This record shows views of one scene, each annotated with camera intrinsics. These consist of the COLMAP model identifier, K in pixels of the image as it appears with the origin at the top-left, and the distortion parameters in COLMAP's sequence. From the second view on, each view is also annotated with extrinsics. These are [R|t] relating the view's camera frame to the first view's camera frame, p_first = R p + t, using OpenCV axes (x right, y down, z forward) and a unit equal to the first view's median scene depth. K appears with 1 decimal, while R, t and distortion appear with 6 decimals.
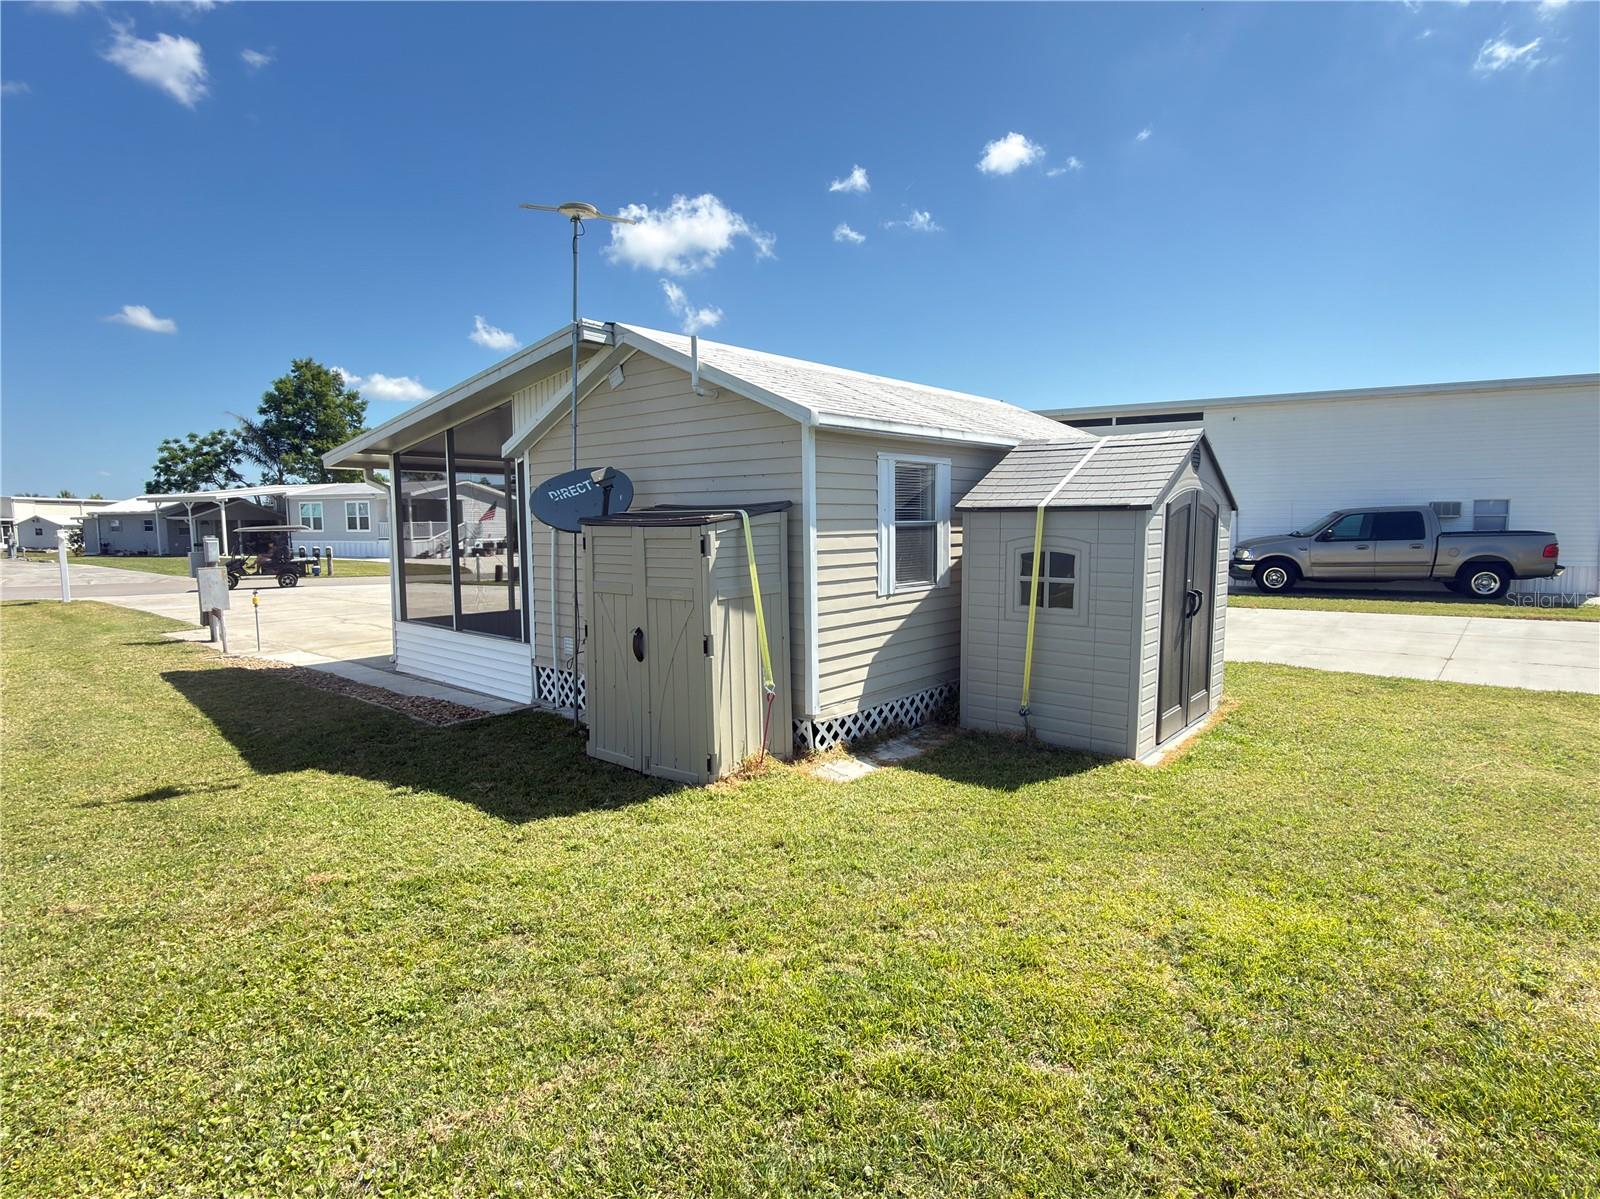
lens RADIAL K [[823.7, 0, 800.0], [0, 823.7, 599.5], [0, 0, 1]] dist [-0.001194, -0.000157]
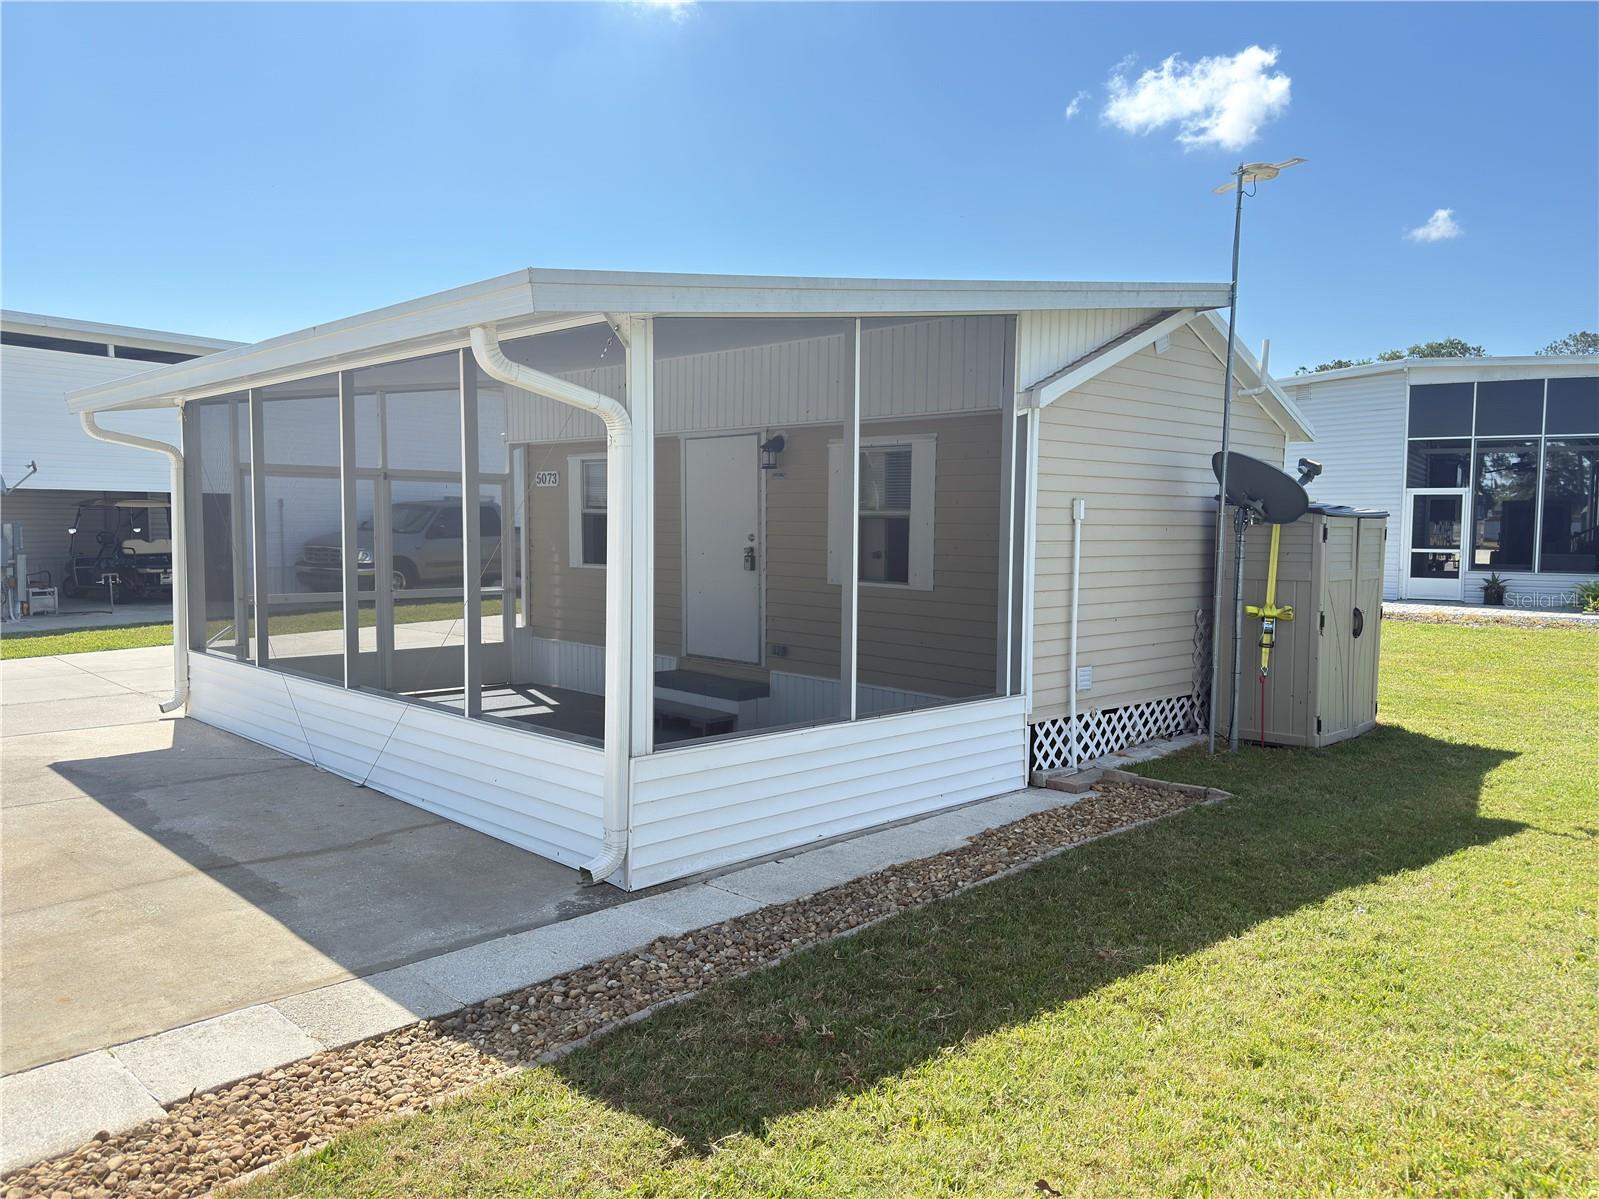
lens RADIAL K [[1172.9, 0, 799.5], [0, 1172.9, 599.5], [0, 0, 1]] dist [0.022911, -0.000778]
pose [[0.092759, -0.060587, 0.993844, -1.276289], [0.084301, 0.995041, 0.052792, -0.084915], [-0.992113, 0.078885, 0.097407, 1.093337]]
